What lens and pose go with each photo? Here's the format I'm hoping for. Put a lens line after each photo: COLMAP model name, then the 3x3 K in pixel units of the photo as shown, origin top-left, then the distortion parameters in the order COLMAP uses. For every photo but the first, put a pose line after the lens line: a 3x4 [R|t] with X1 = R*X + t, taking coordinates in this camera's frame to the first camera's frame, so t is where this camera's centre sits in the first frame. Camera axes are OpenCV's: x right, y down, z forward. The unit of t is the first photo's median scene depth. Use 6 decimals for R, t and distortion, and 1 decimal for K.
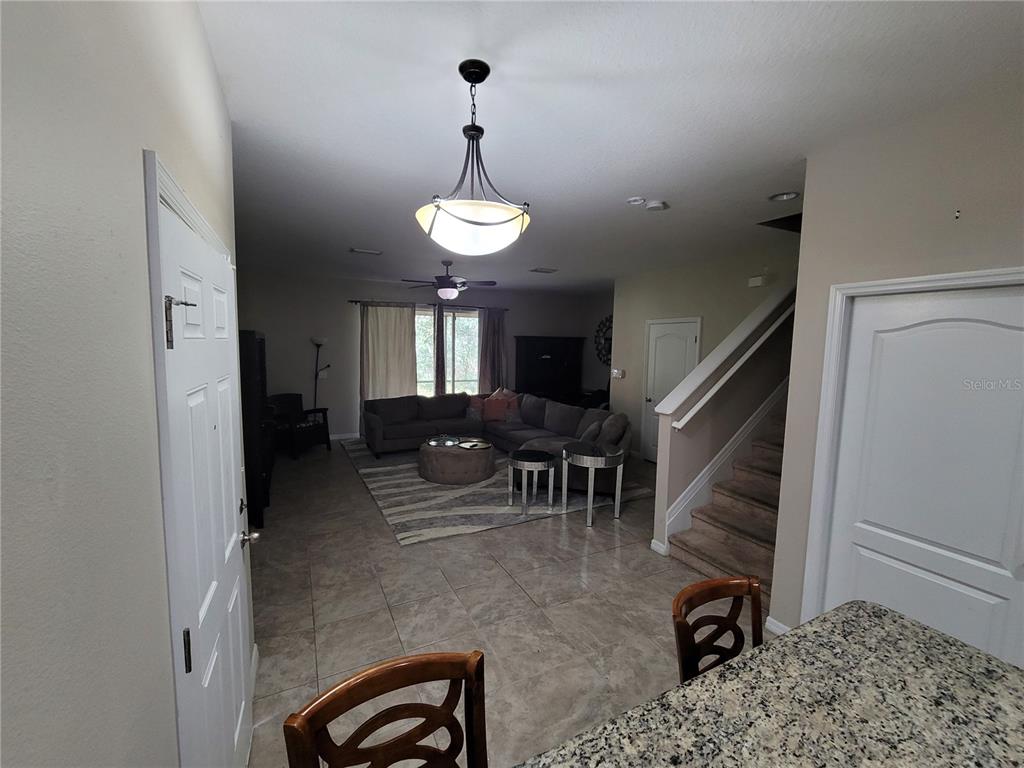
lens RADIAL K [[420.1, 0, 505.8], [0, 420.1, 384.7], [0, 0, 1]] dist [0.002331, -0.002870]
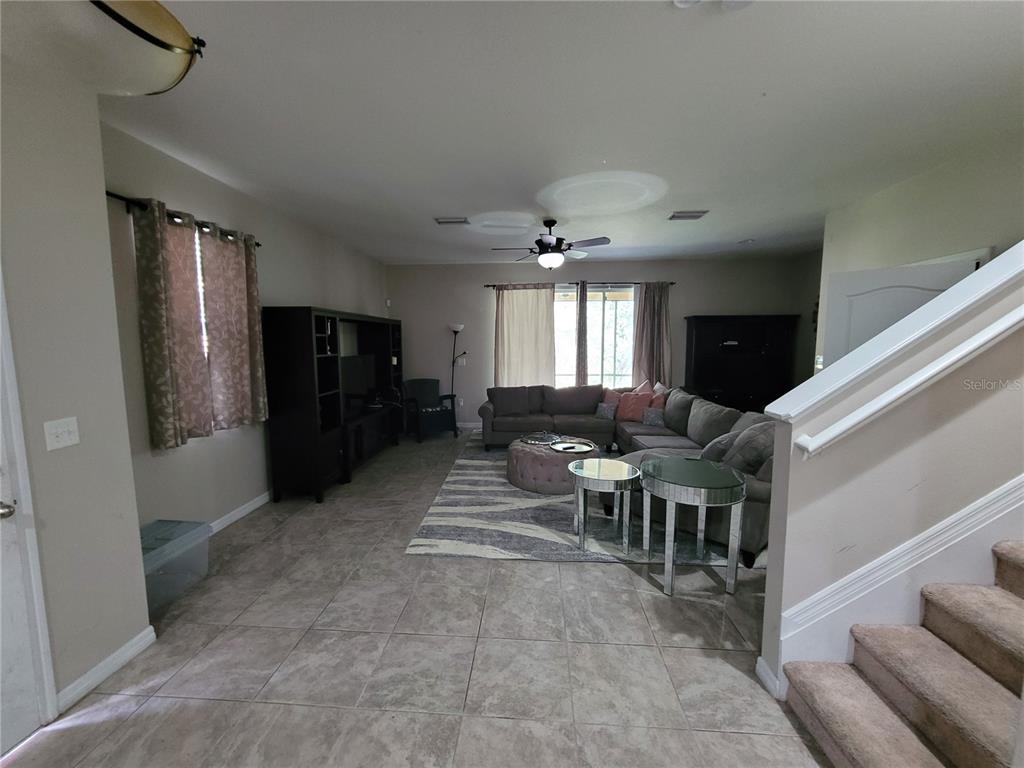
lens RADIAL K [[420.1, 0, 505.8], [0, 420.1, 384.7], [0, 0, 1]] dist [0.002331, -0.002870]
pose [[0.859491, 0.035115, -0.509943, 0.243316], [-0.034697, 0.999344, 0.010335, 0.024232], [0.509972, 0.008810, 0.860146, 0.279136]]
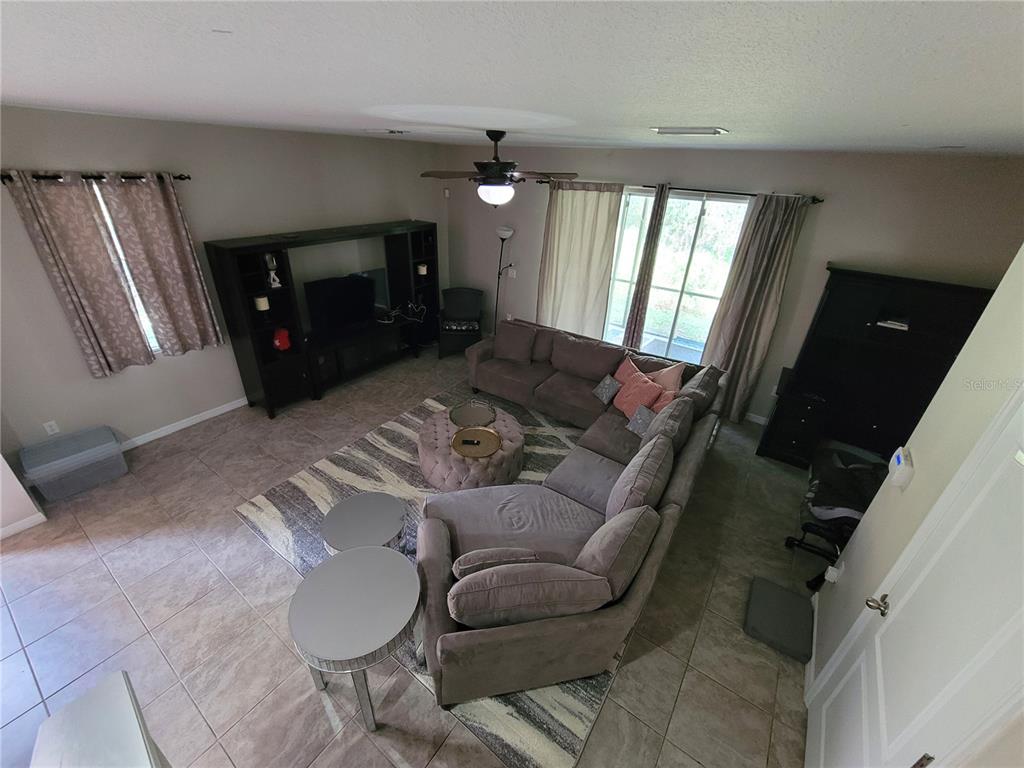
lens RADIAL K [[419.9, 0, 503.2], [0, 419.9, 385.0], [0, 0, 1]] dist [0.003272, 0.000286]
pose [[0.460466, 0.417641, -0.783292, 0.482768], [-0.121269, 0.903730, 0.410567, -0.246079], [0.879355, -0.094063, 0.466784, 0.808935]]
